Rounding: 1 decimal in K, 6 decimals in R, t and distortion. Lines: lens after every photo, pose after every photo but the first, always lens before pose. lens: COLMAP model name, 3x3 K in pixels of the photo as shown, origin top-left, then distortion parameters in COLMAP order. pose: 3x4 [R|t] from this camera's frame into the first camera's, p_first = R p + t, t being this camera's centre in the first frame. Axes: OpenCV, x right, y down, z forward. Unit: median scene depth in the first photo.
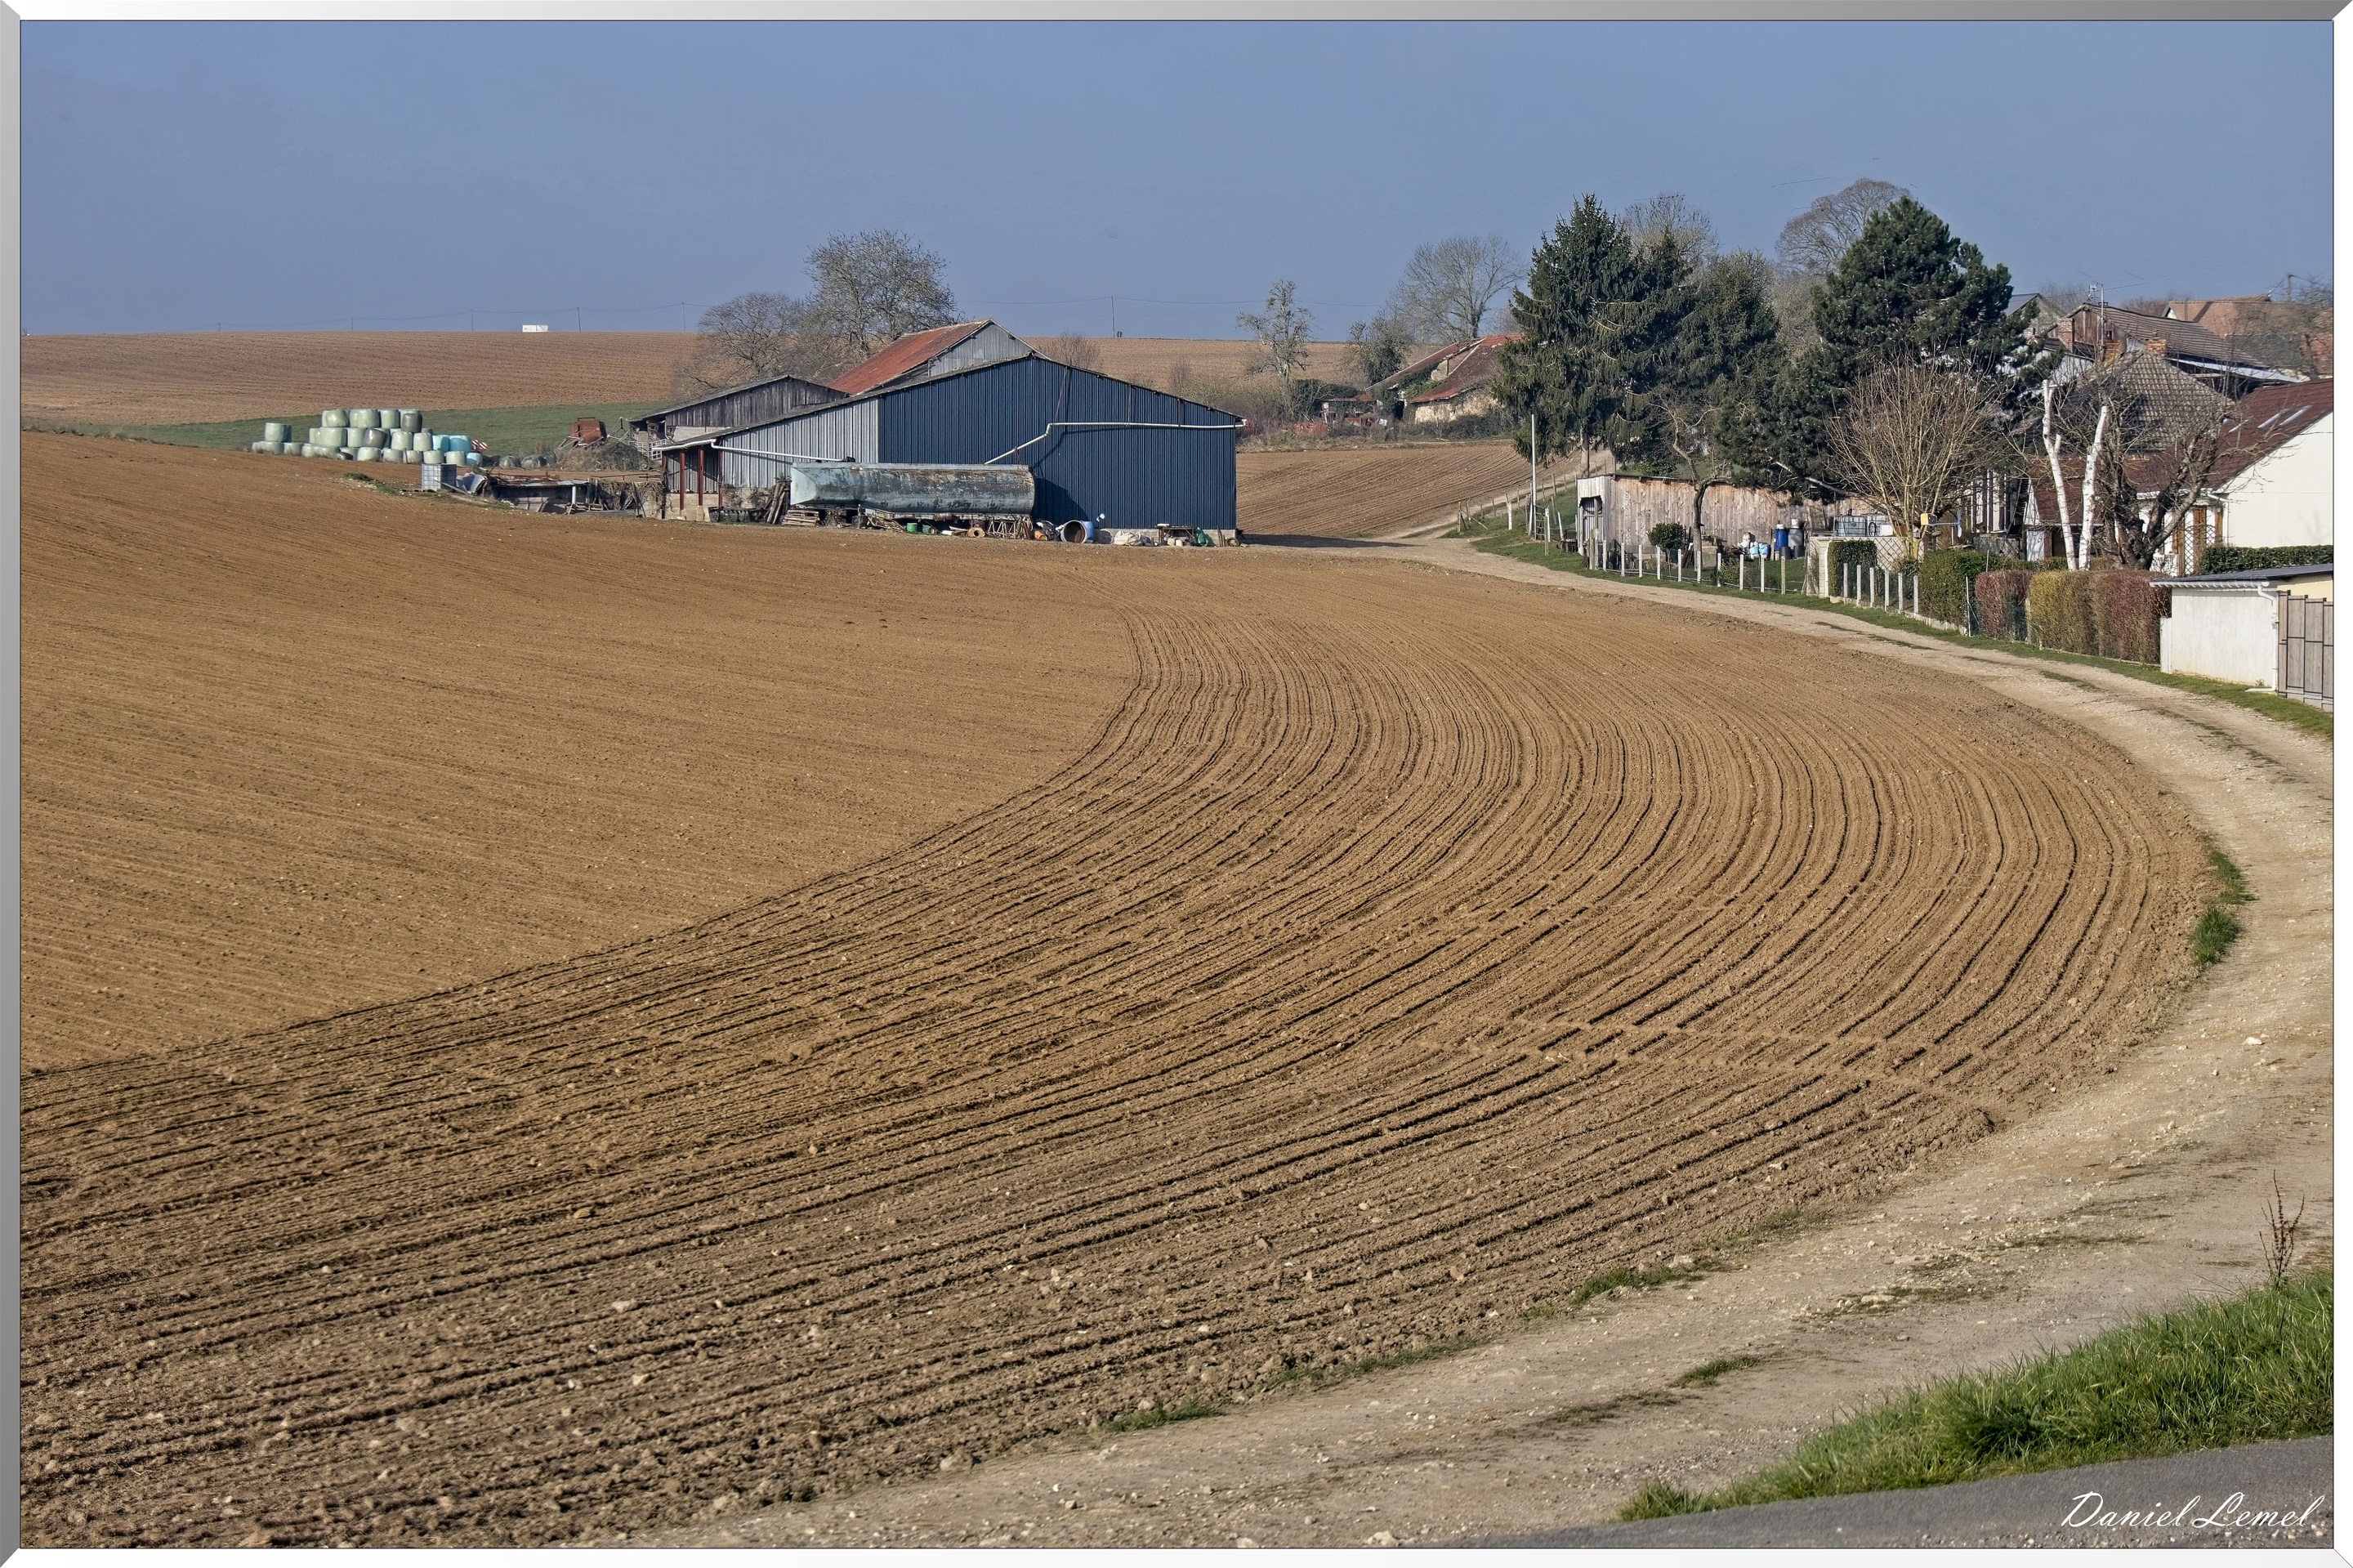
lens RADIAL K [[6017.3, 0, 1176.5], [0, 6017.3, 784.0], [0, 0, 1]] dist [-0.061913, -0.303967]
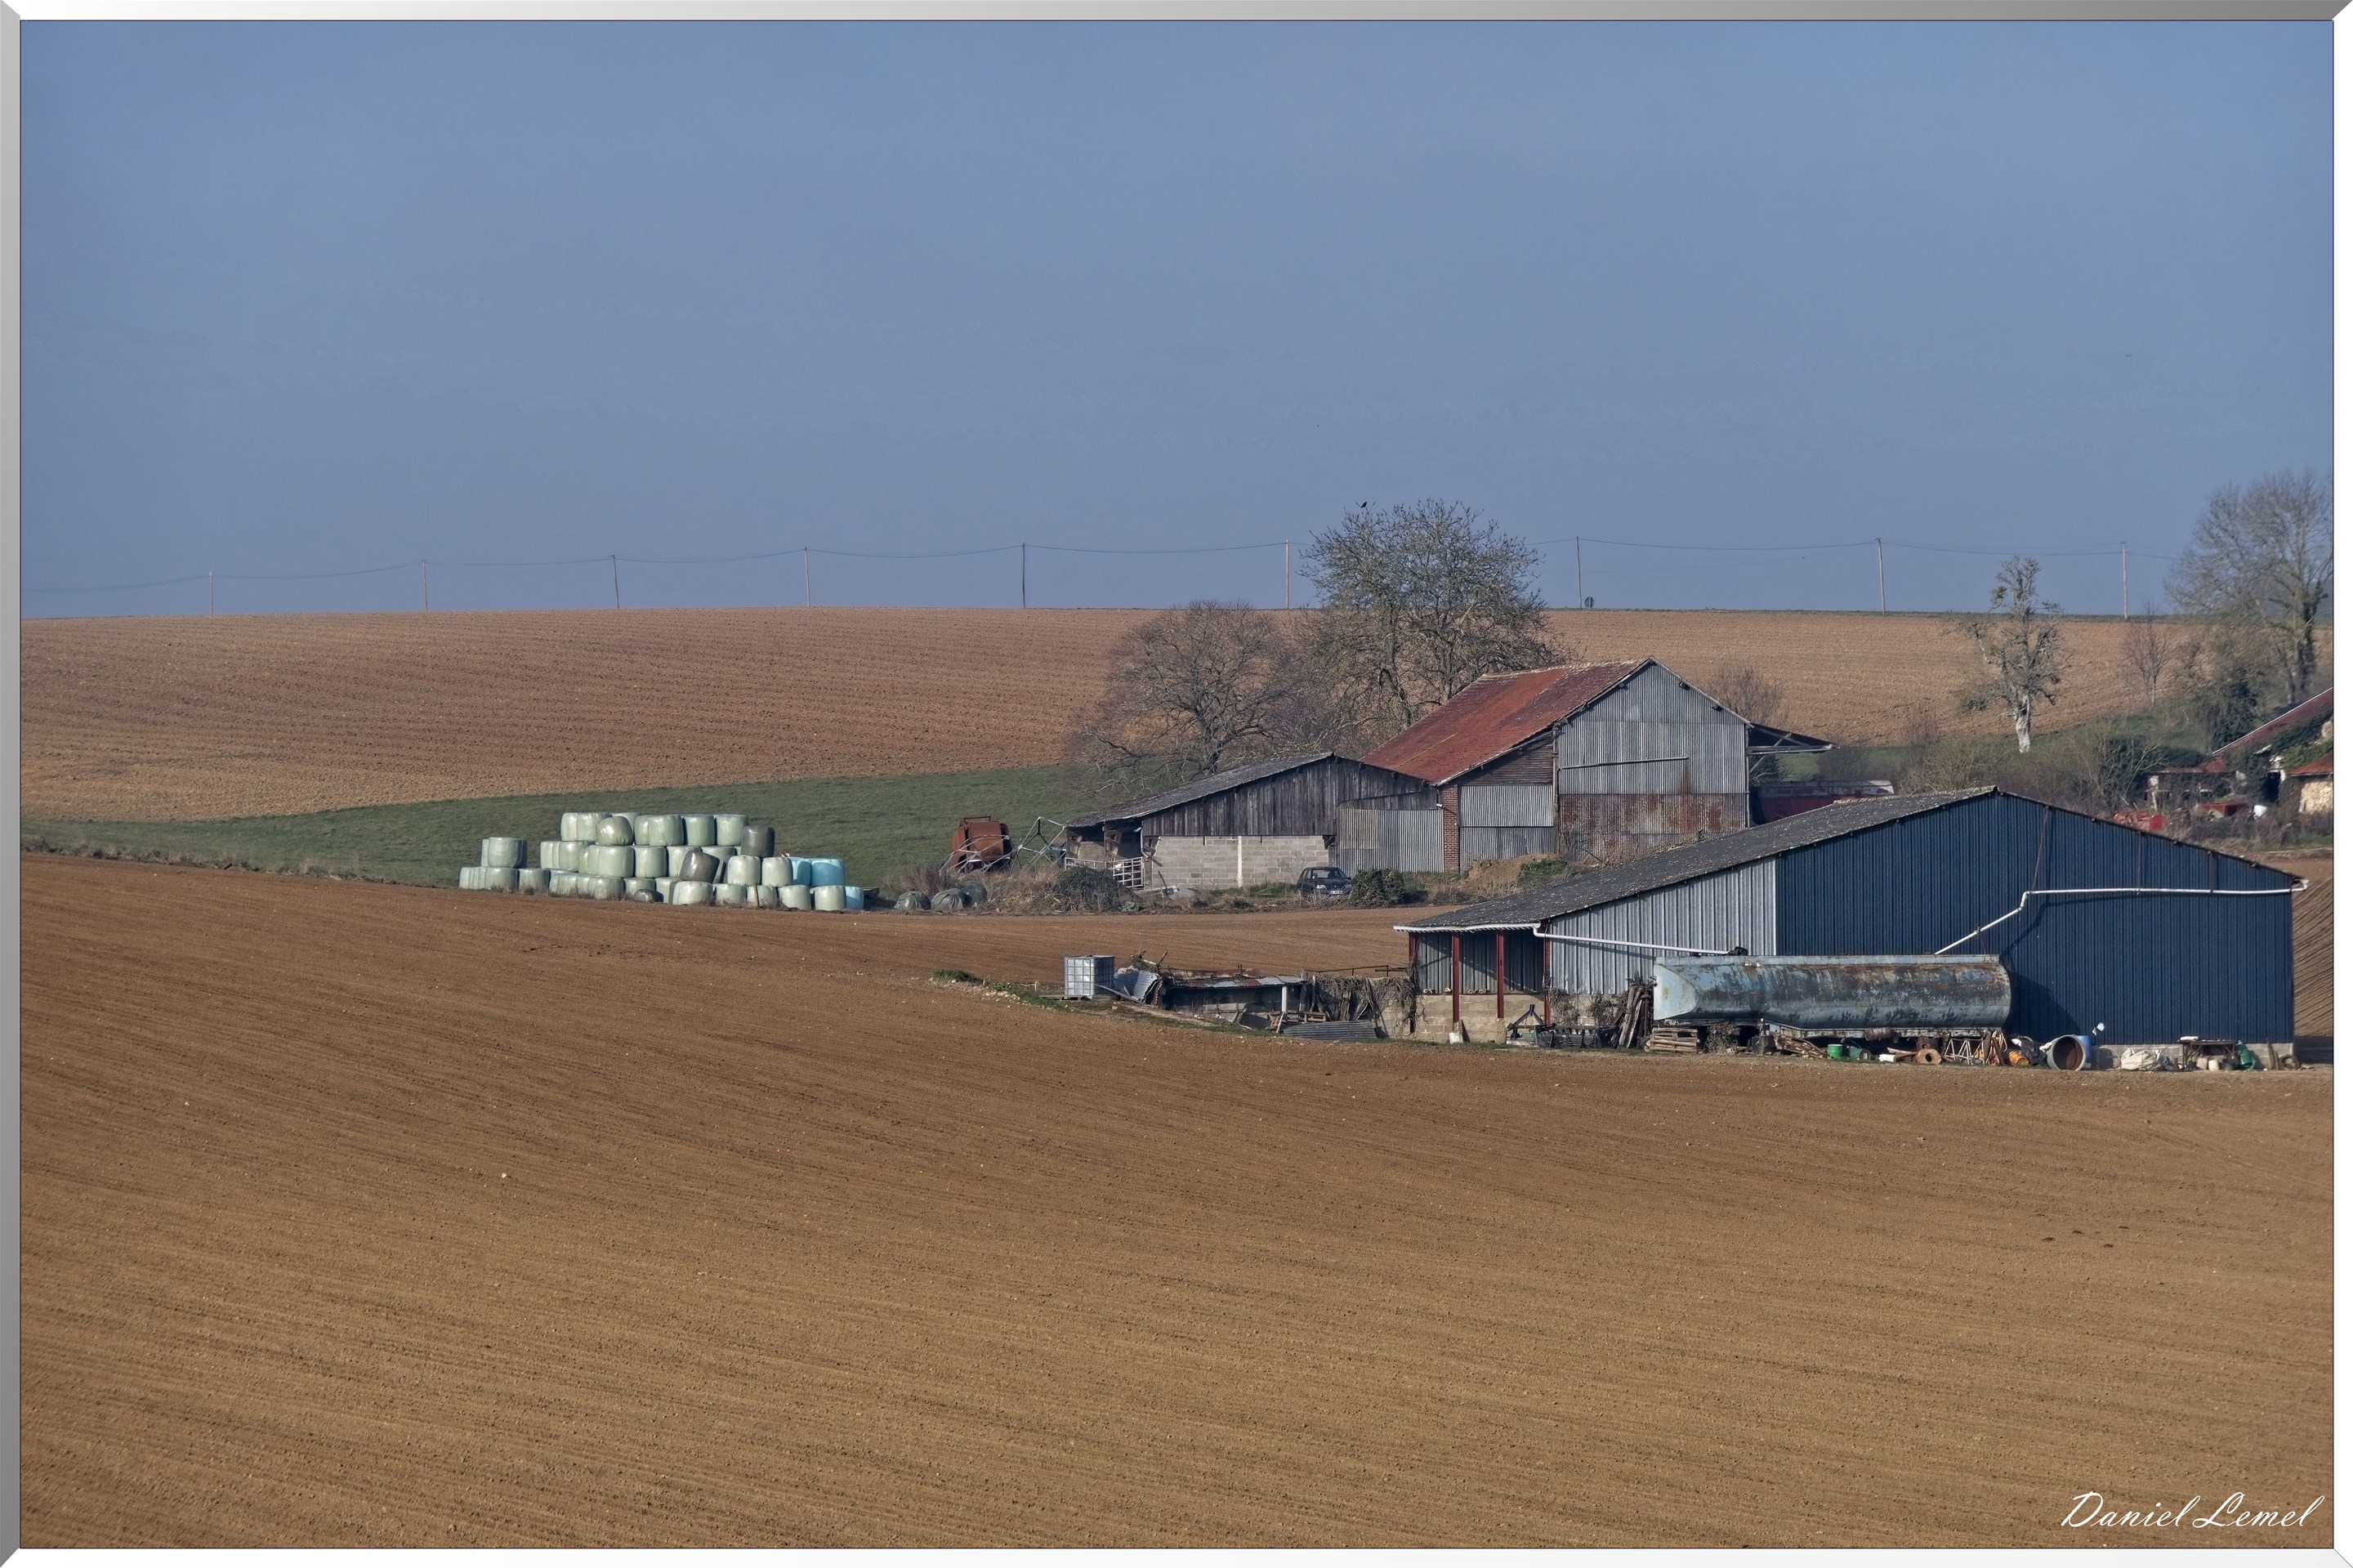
lens RADIAL K [[11593.8, 0, 1175.1], [0, 11593.8, 752.8], [0, 0, 1]] dist [1.136865, -183.839166]
pose [[0.999923, -0.012240, -0.002231, -0.112903], [0.012116, 0.998717, -0.049173, -0.012784], [0.002830, 0.049142, 0.998788, -0.295614]]
